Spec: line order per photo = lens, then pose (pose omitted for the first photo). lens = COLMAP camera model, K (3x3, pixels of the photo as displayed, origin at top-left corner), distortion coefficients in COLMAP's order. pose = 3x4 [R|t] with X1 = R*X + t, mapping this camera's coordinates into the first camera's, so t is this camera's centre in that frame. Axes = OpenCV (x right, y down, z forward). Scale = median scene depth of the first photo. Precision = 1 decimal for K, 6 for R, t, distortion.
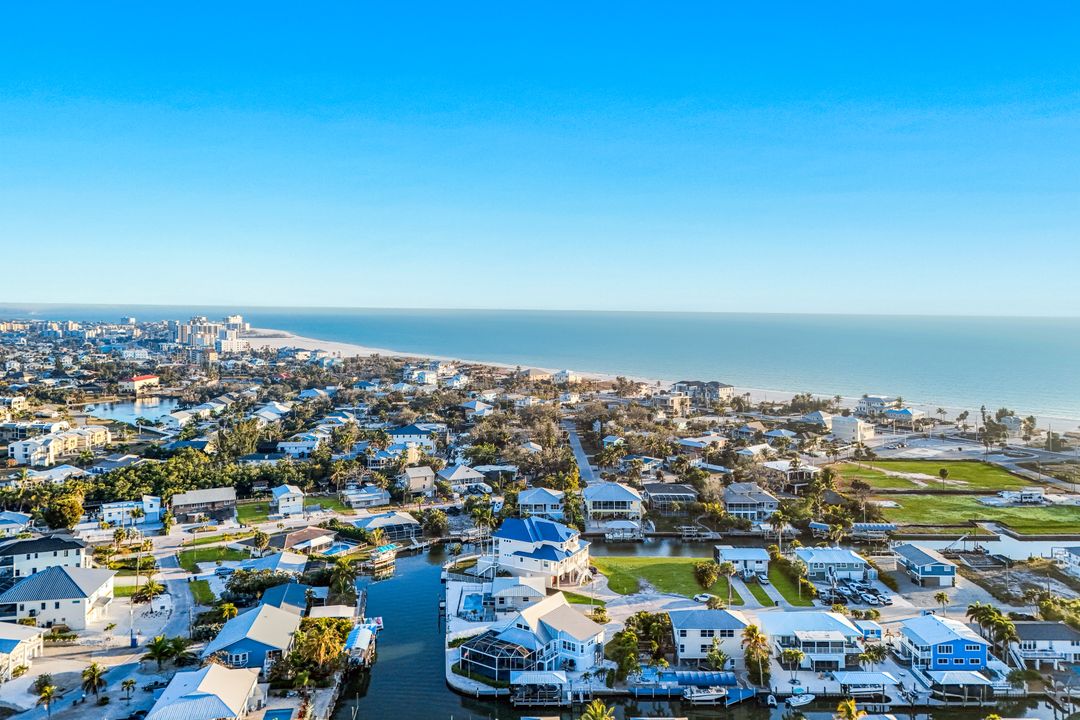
lens RADIAL K [[789.2, 0, 538.6], [0, 789.2, 357.1], [0, 0, 1]] dist [0.041268, -0.013190]
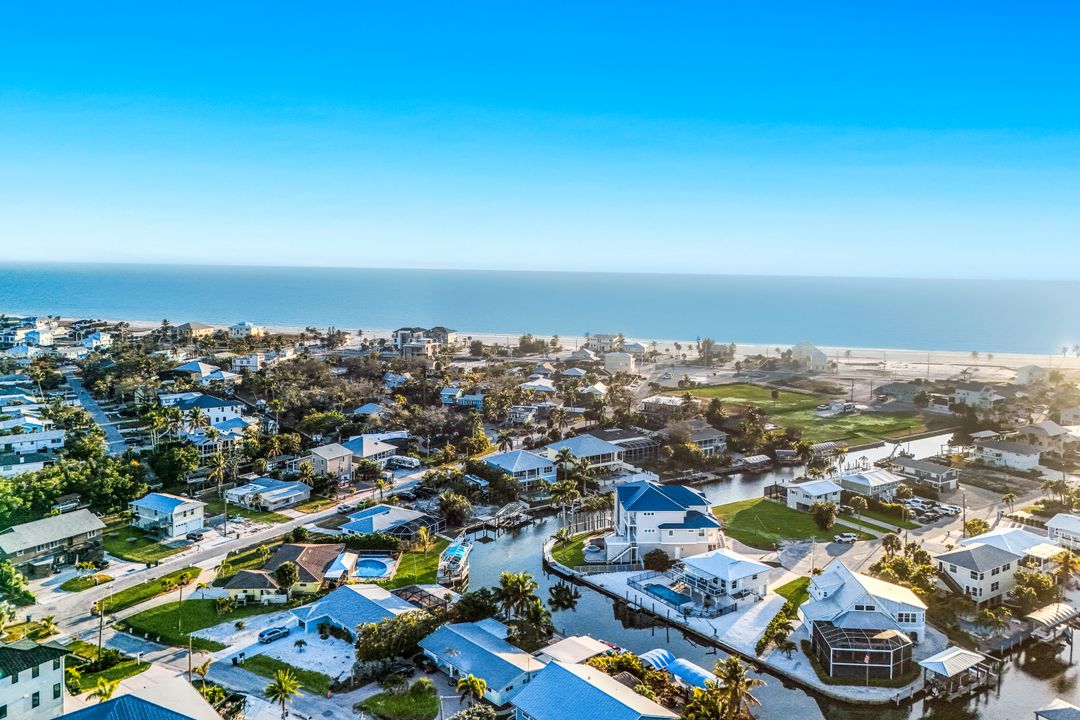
lens RADIAL K [[789.2, 0, 540.1], [0, 789.2, 360.7], [0, 0, 1]] dist [0.041268, -0.013190]
pose [[0.852007, -0.063681, 0.519643, -0.416043], [0.028857, 0.996778, 0.074837, 0.008623], [-0.522734, -0.048766, 0.851100, 0.284165]]
